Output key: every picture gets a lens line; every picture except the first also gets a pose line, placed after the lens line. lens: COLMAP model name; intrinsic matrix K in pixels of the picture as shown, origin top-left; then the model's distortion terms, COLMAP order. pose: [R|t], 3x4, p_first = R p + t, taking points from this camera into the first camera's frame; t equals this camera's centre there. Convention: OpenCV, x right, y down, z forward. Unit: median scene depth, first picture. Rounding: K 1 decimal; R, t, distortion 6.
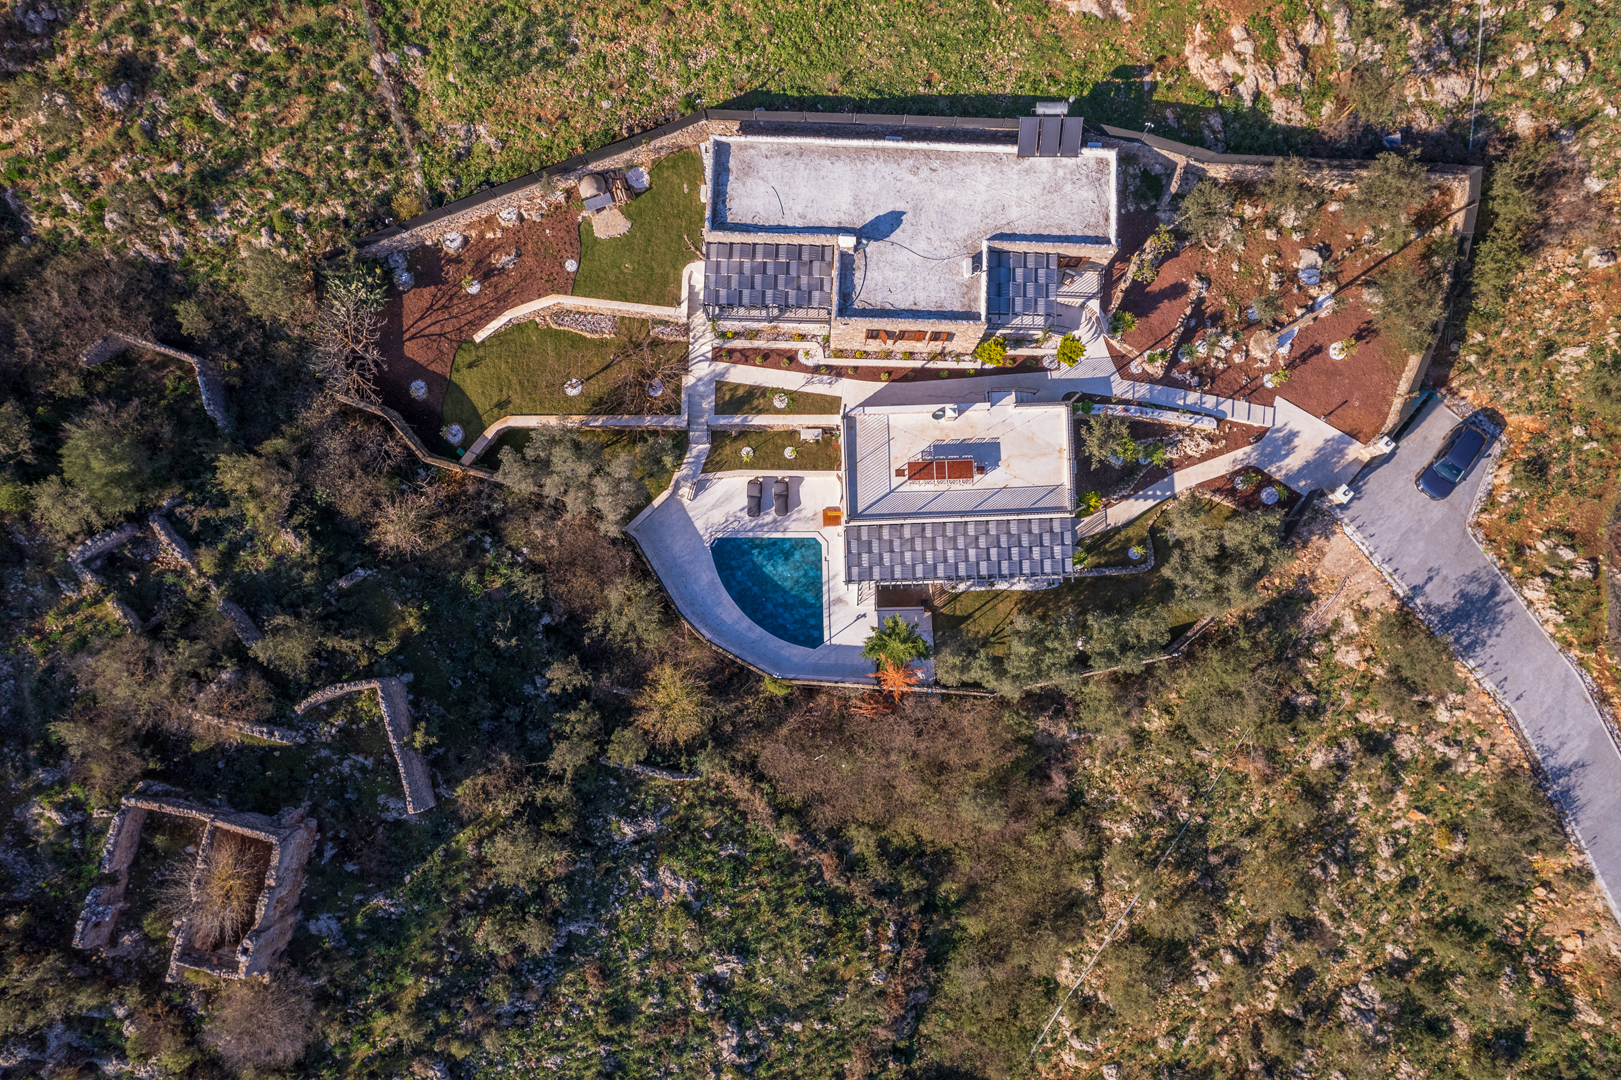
lens RADIAL K [[1011.6, 0, 810.5], [0, 1011.6, 540.0], [0, 0, 1]] dist [0.000134, -0.030700]
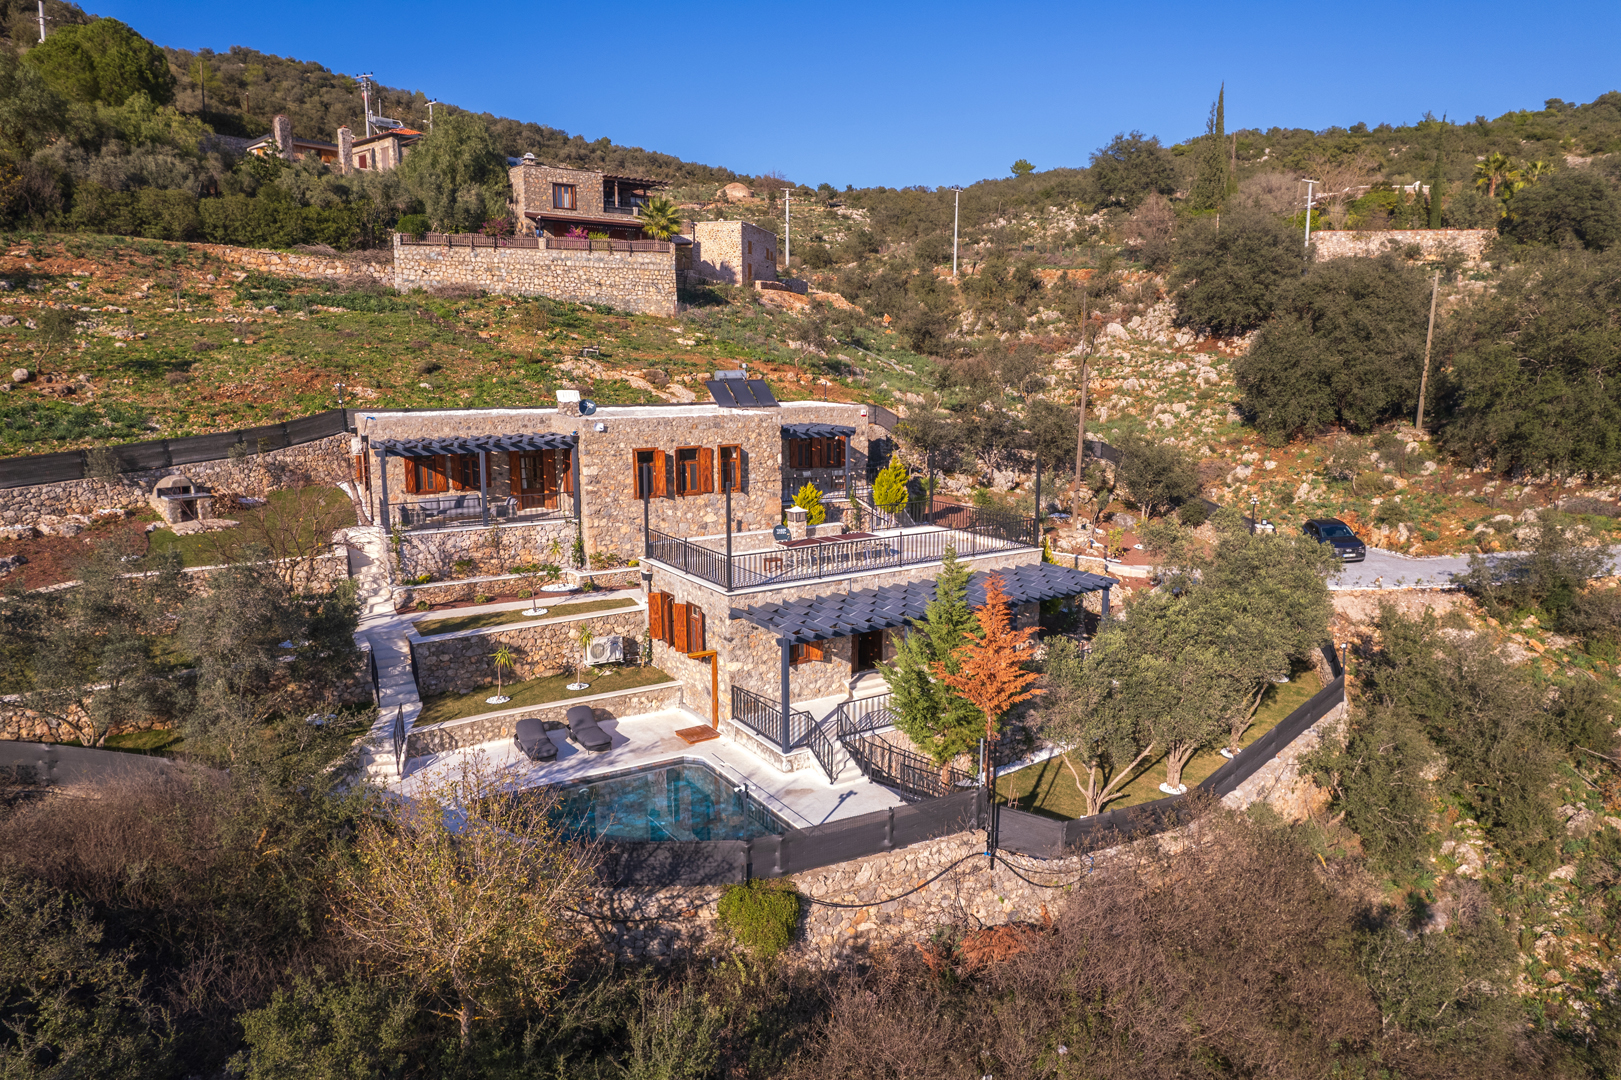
lens RADIAL K [[1037.9, 0, 810.5], [0, 1037.9, 540.0], [0, 0, 1]] dist [-0.074532, 0.063038]
pose [[0.861579, -0.095049, 0.498645, -0.180654], [0.504978, 0.260643, -0.822838, 0.412198], [-0.051759, 0.960745, 0.272563, 0.776801]]
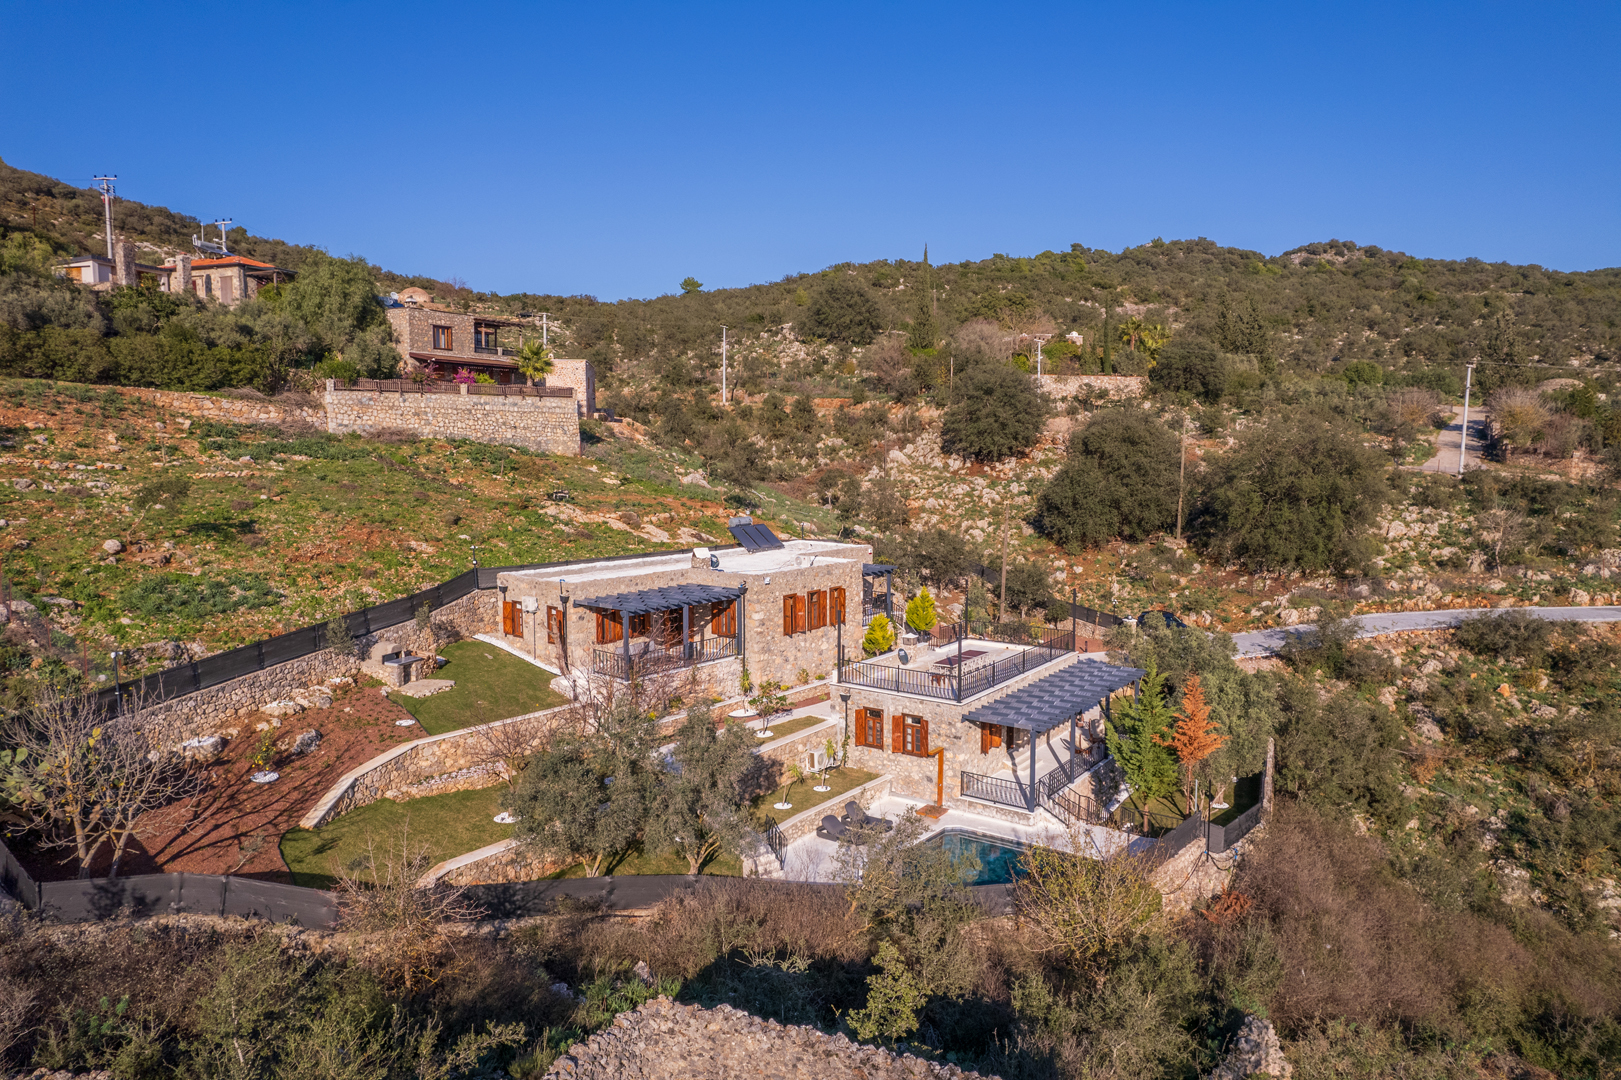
lens RADIAL K [[1037.9, 0, 810.5], [0, 1037.9, 540.0], [0, 0, 1]] dist [-0.074532, 0.063038]
pose [[0.614243, -0.077816, 0.785270, -0.567401], [0.784681, 0.165589, -0.597374, 0.301248], [-0.083547, 0.983120, 0.162772, 0.728034]]
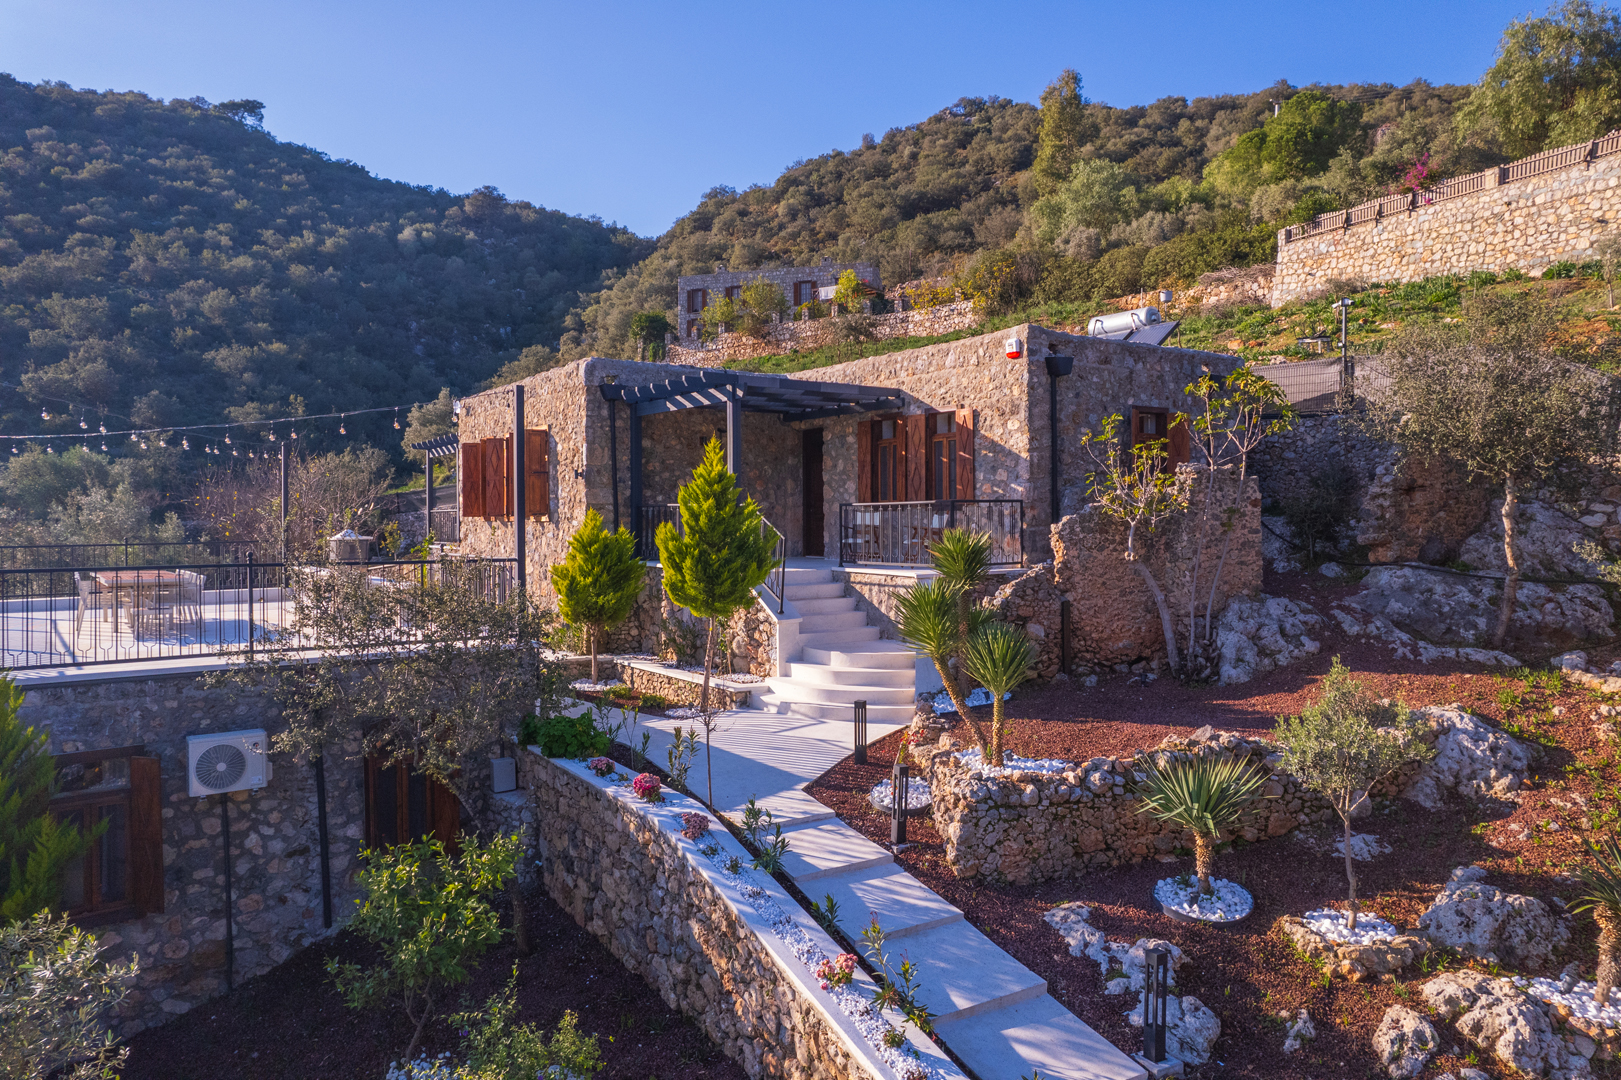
lens RADIAL K [[1037.9, 0, 810.5], [0, 1037.9, 540.0], [0, 0, 1]] dist [-0.074532, 0.063038]
pose [[0.587927, 0.009337, -0.808860, 0.455902], [-0.802858, 0.128864, -0.582077, -0.053299], [0.098798, 0.991618, 0.083259, 0.921750]]
